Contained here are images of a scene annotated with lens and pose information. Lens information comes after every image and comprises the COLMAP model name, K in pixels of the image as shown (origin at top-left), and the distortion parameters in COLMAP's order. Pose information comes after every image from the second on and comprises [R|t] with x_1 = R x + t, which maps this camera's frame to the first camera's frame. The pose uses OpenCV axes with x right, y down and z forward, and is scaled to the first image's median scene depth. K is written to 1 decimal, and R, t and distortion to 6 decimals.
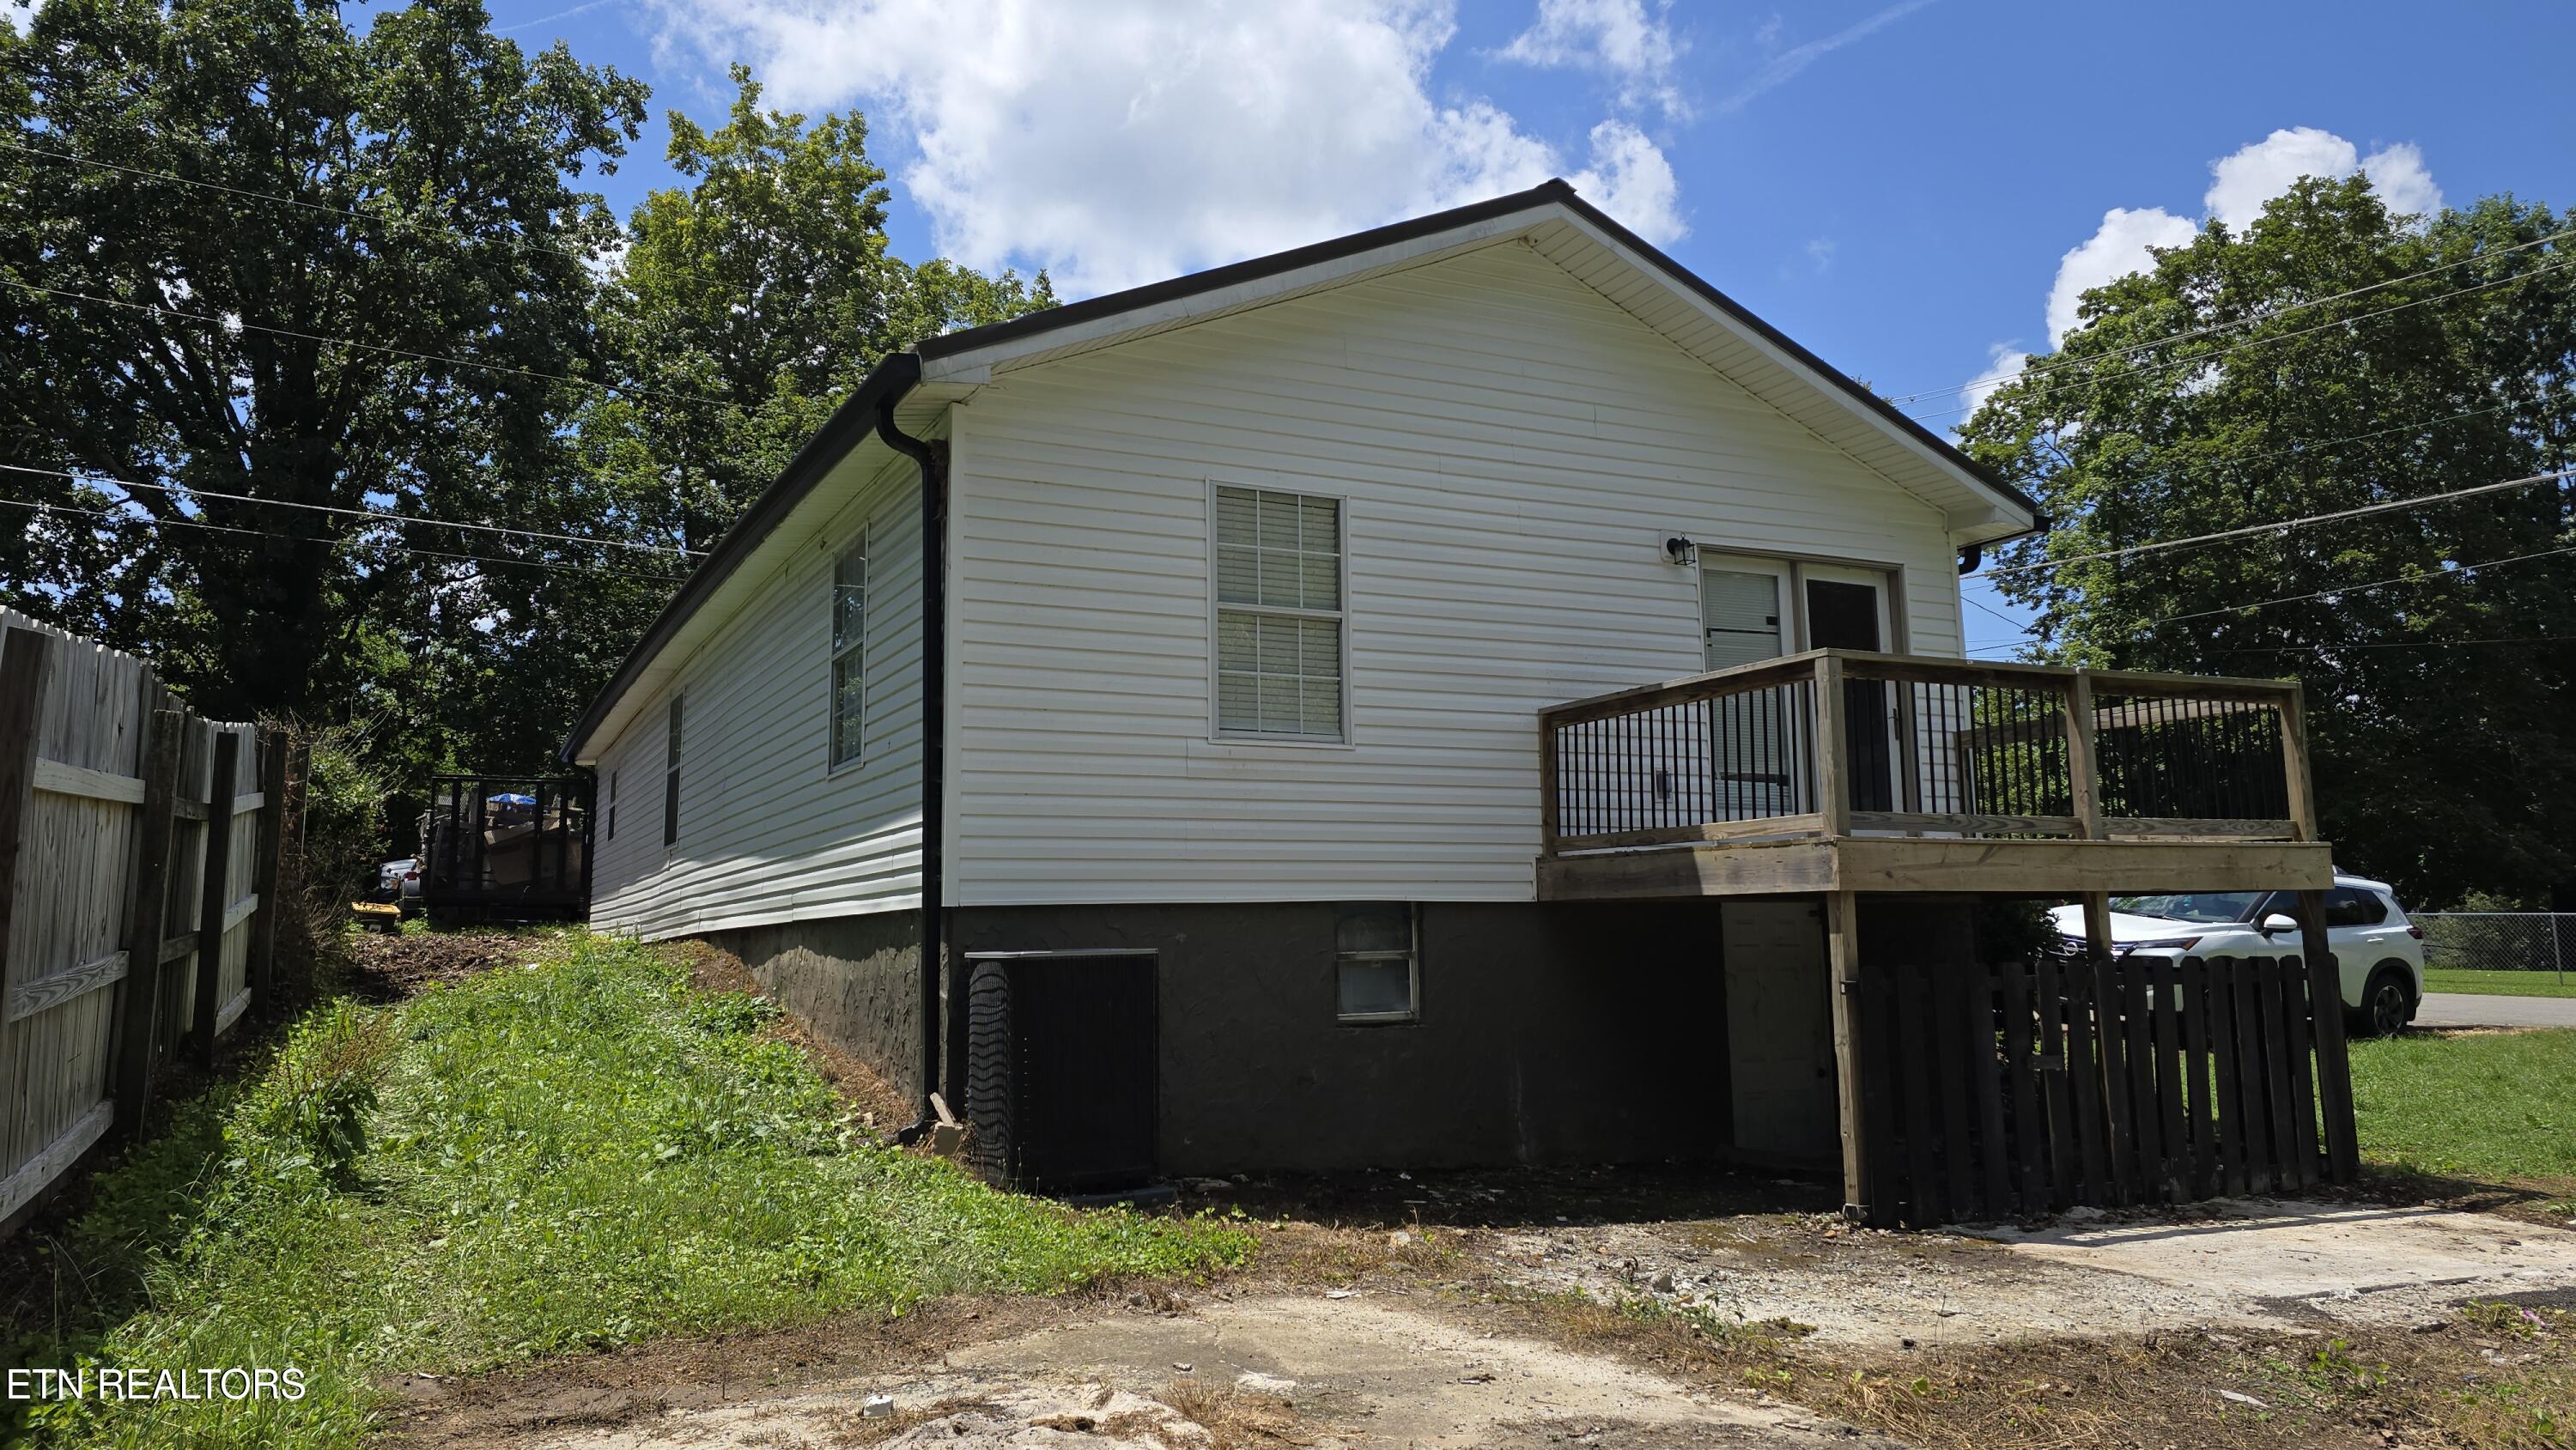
lens RADIAL K [[1715.3, 0, 1279.6], [0, 1715.3, 719.9], [0, 0, 1]] dist [0.099505, -0.116580]
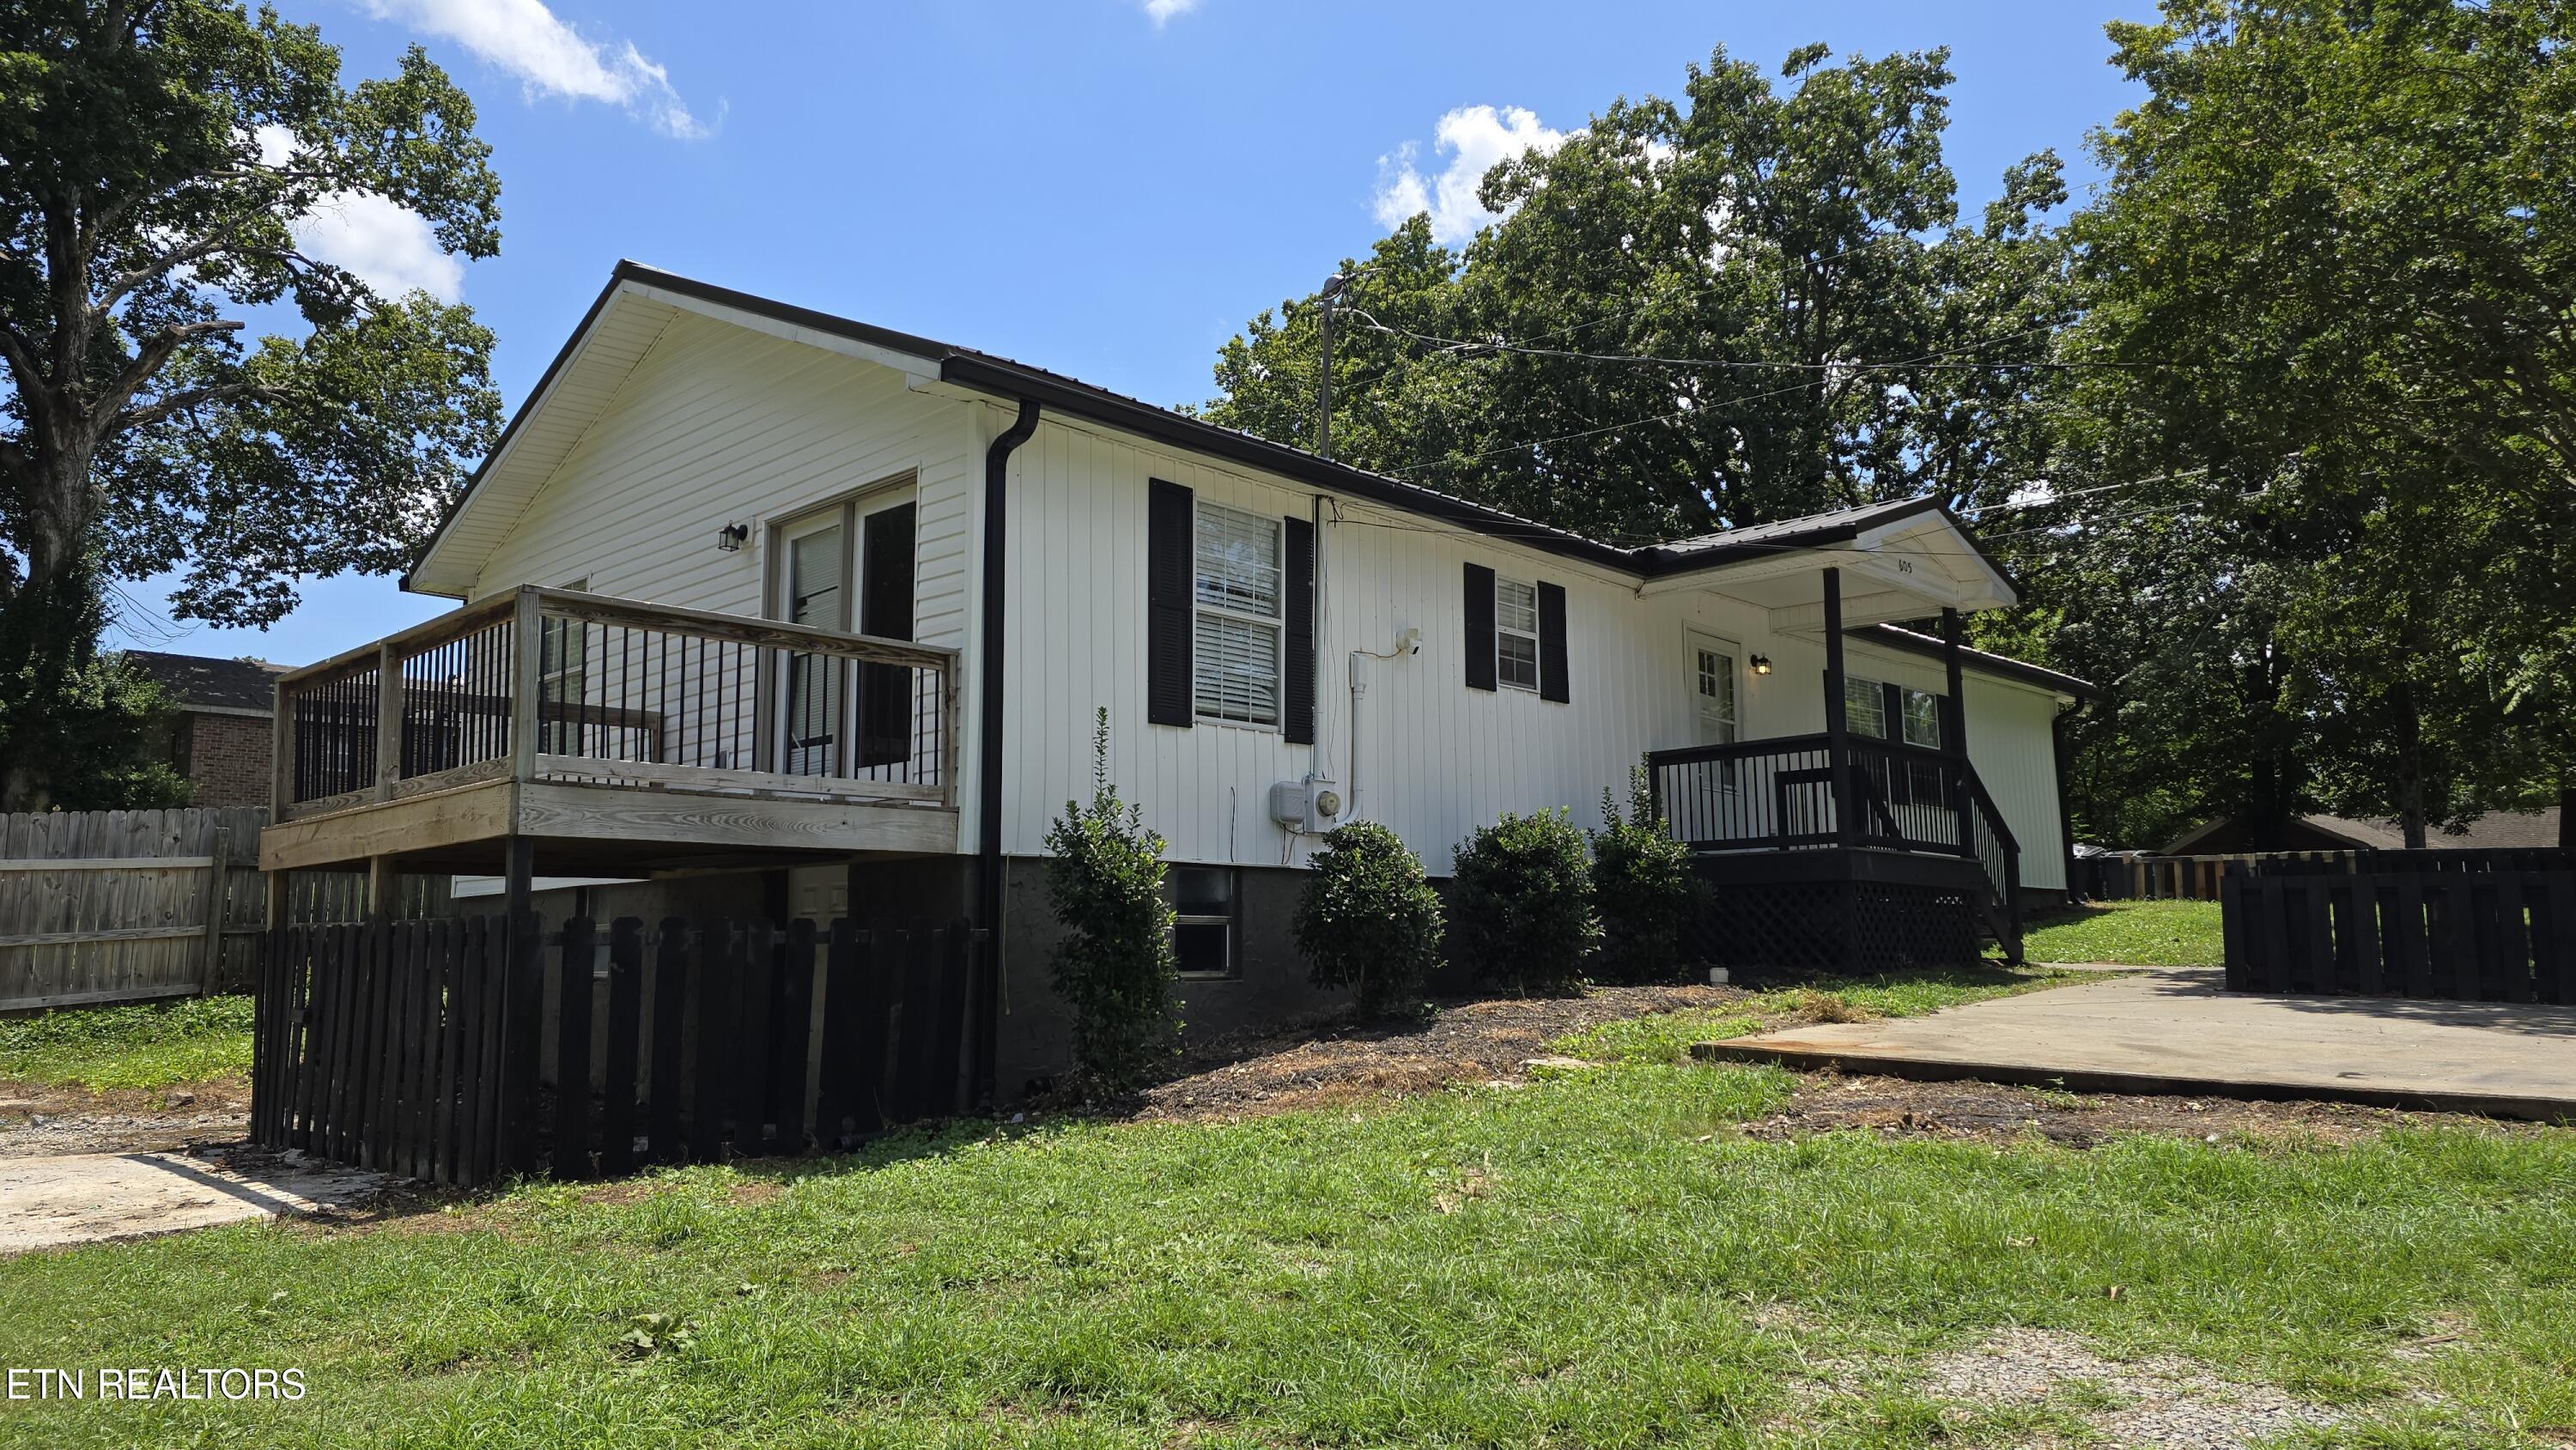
lens RADIAL K [[1745.9, 0, 1288.0], [0, 1745.9, 725.0], [0, 0, 1]] dist [0.041436, -0.038087]
pose [[0.338574, -0.113673, -0.934048, 1.182088], [0.123073, 0.989498, -0.075810, 0.120629], [0.932856, -0.089289, 0.349008, 0.832277]]
